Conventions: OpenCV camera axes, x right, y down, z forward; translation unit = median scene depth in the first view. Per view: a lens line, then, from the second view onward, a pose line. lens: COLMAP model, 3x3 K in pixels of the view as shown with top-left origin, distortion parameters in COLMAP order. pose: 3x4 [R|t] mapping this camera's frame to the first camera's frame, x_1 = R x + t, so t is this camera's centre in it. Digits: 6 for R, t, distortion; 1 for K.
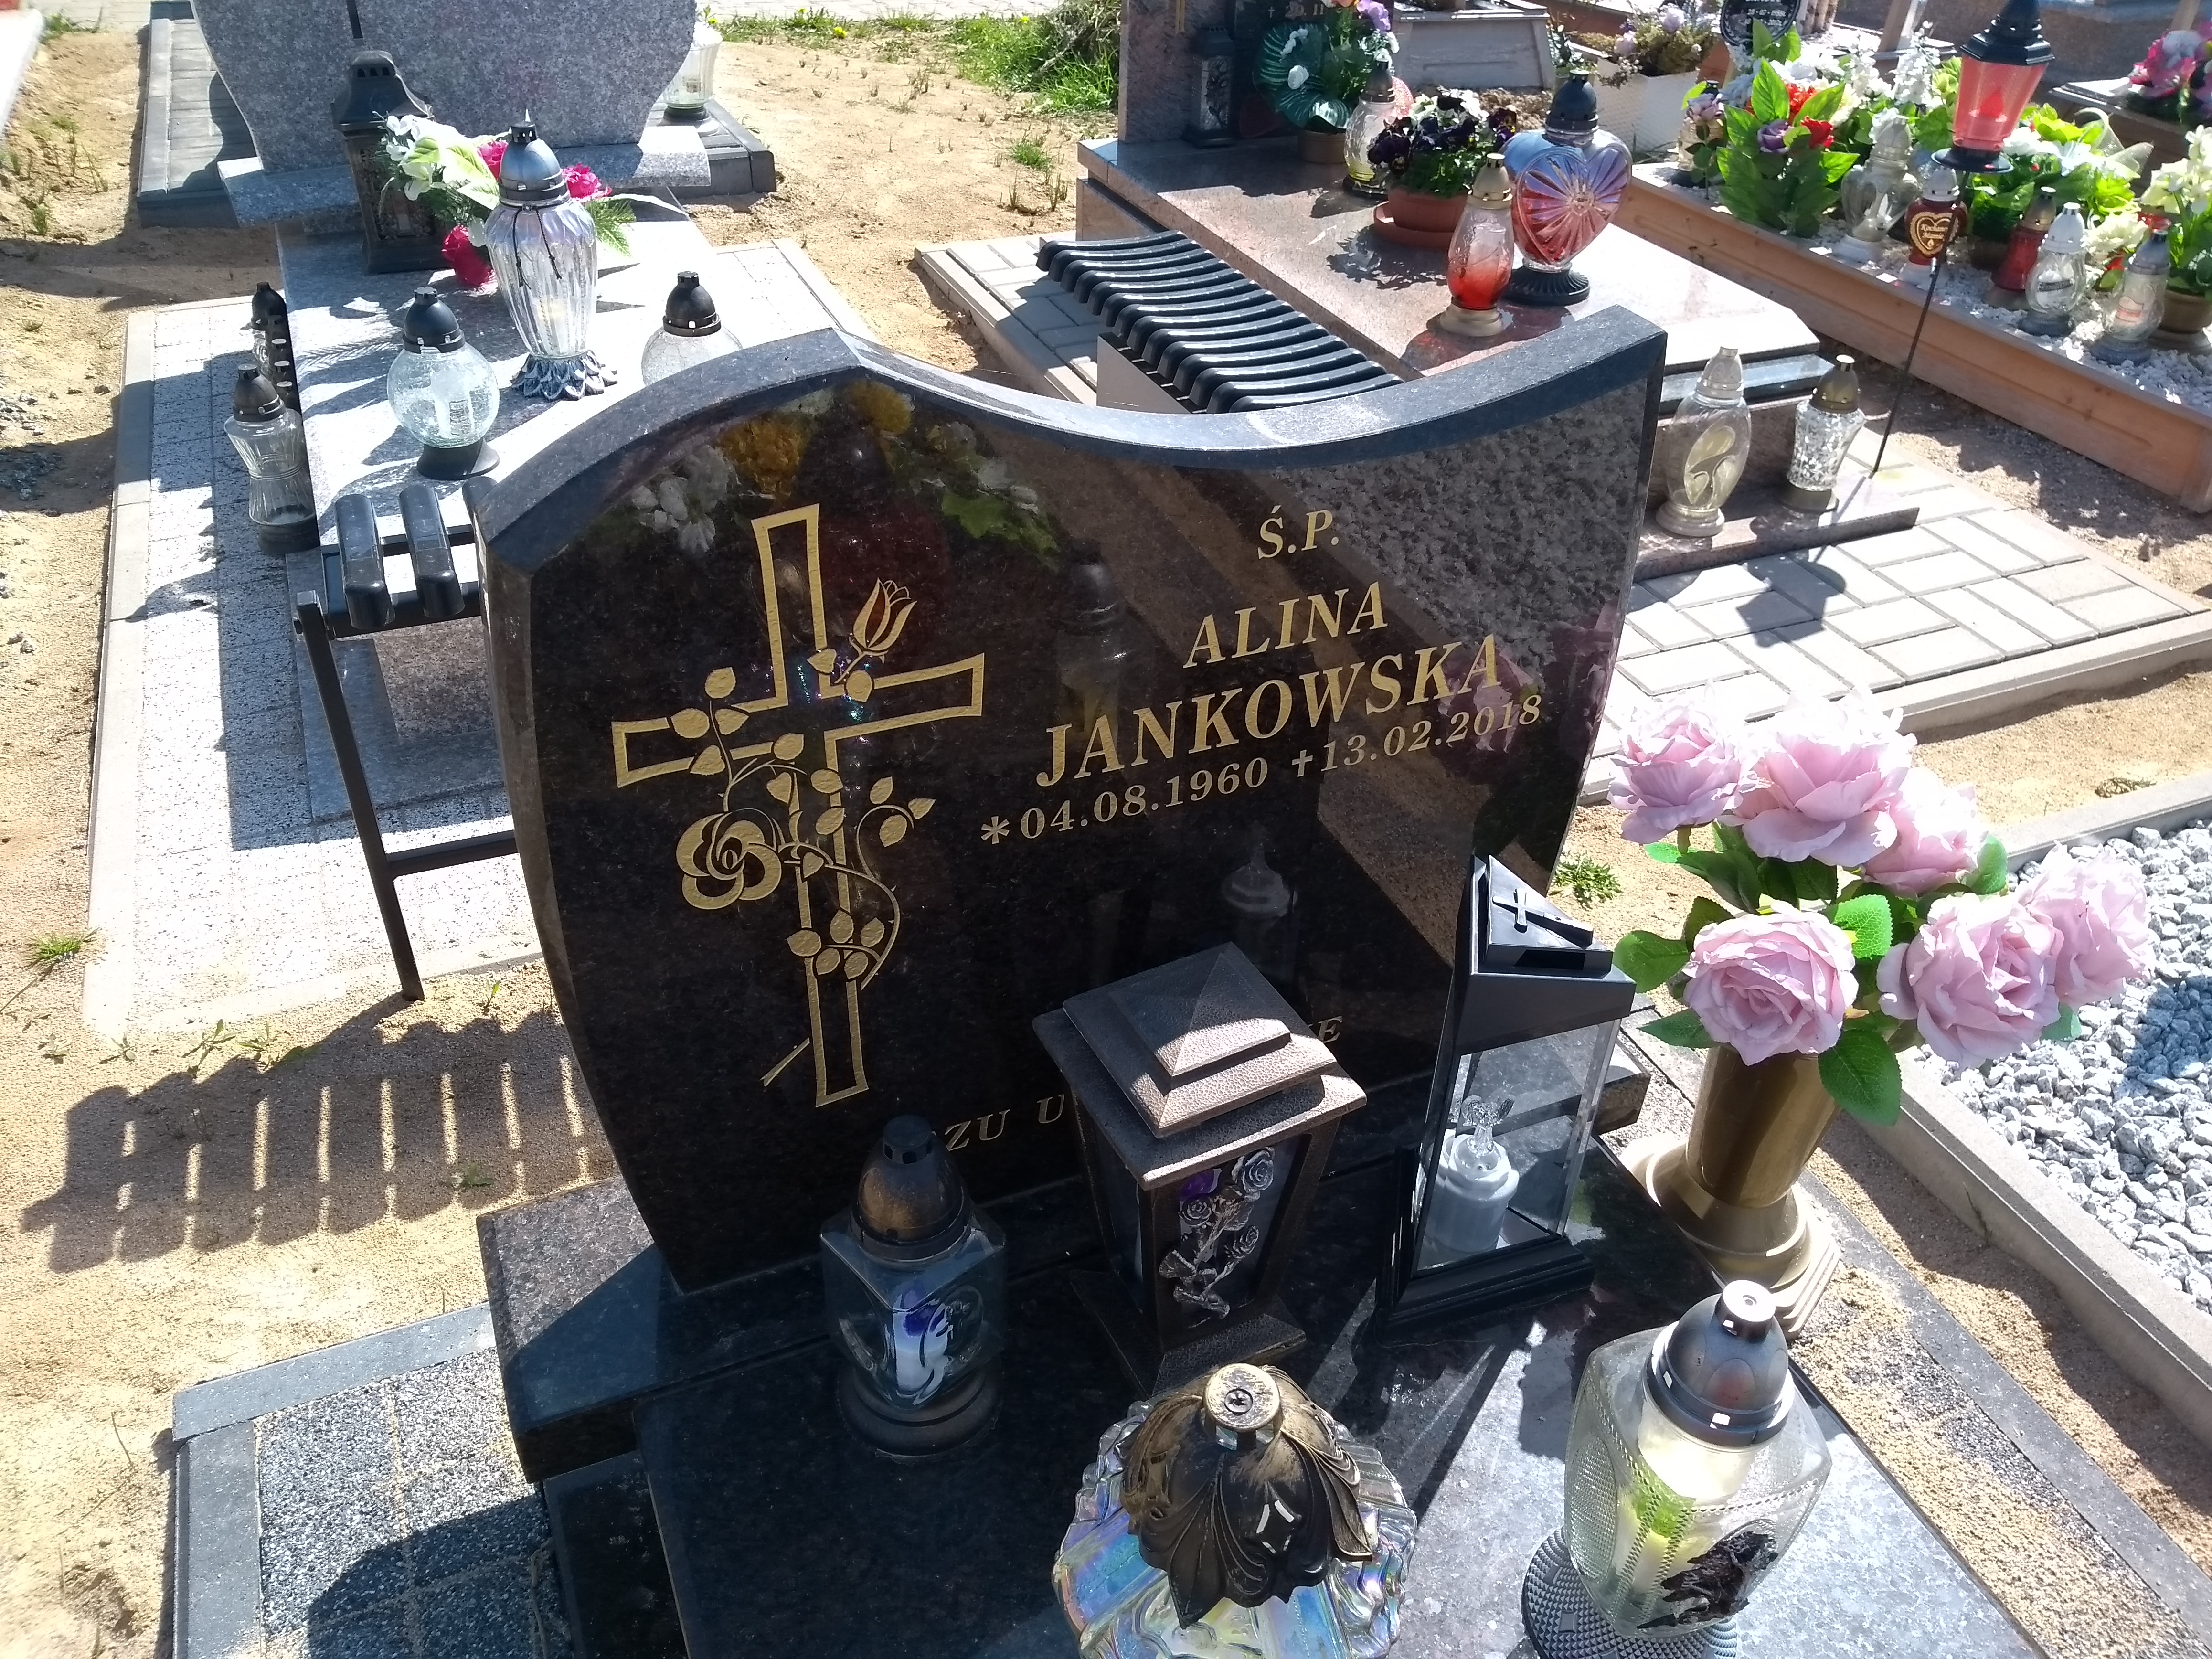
lens RADIAL K [[1751.4, 0, 1106.0], [0, 1751.4, 829.5], [0, 0, 1]] dist [0.052801, -0.078458]
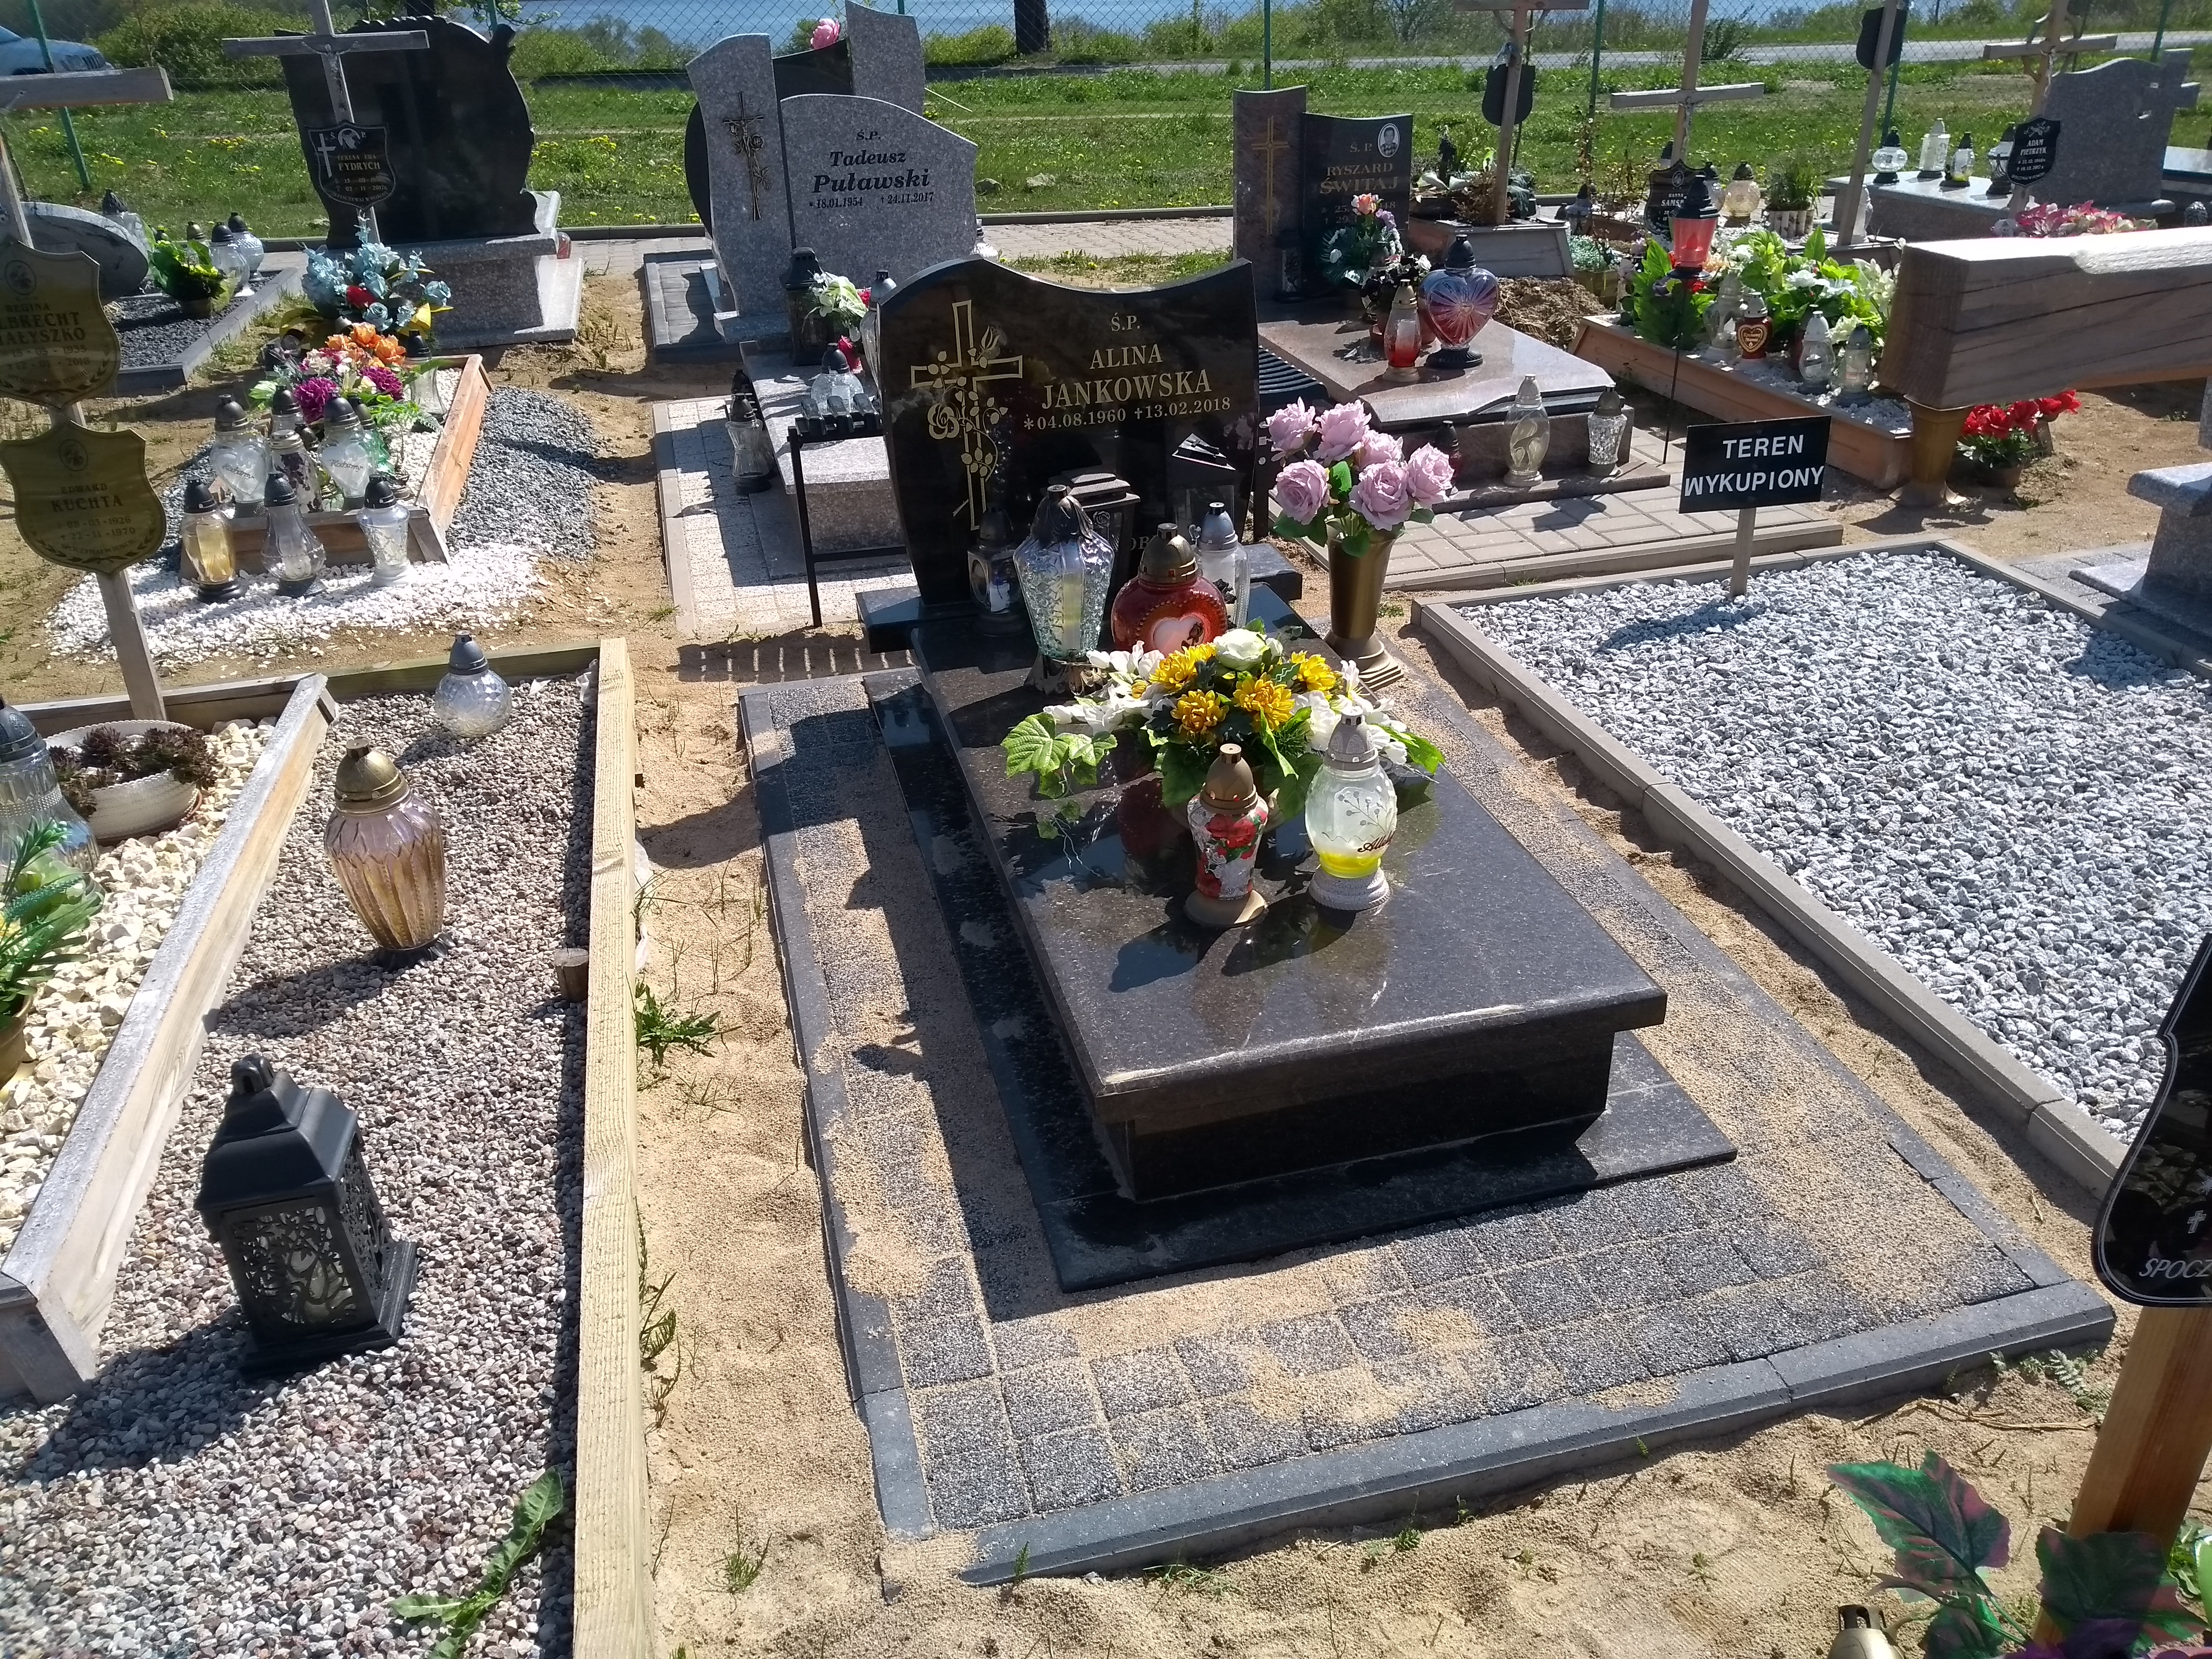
lens RADIAL K [[1751.4, 0, 1106.0], [0, 1751.4, 829.5], [0, 0, 1]] dist [0.052801, -0.078458]
pose [[0.987021, 0.018961, -0.159468, 0.226443], [-0.040525, 0.990276, -0.133082, 0.437465], [0.155394, 0.137817, 0.978192, -0.746067]]
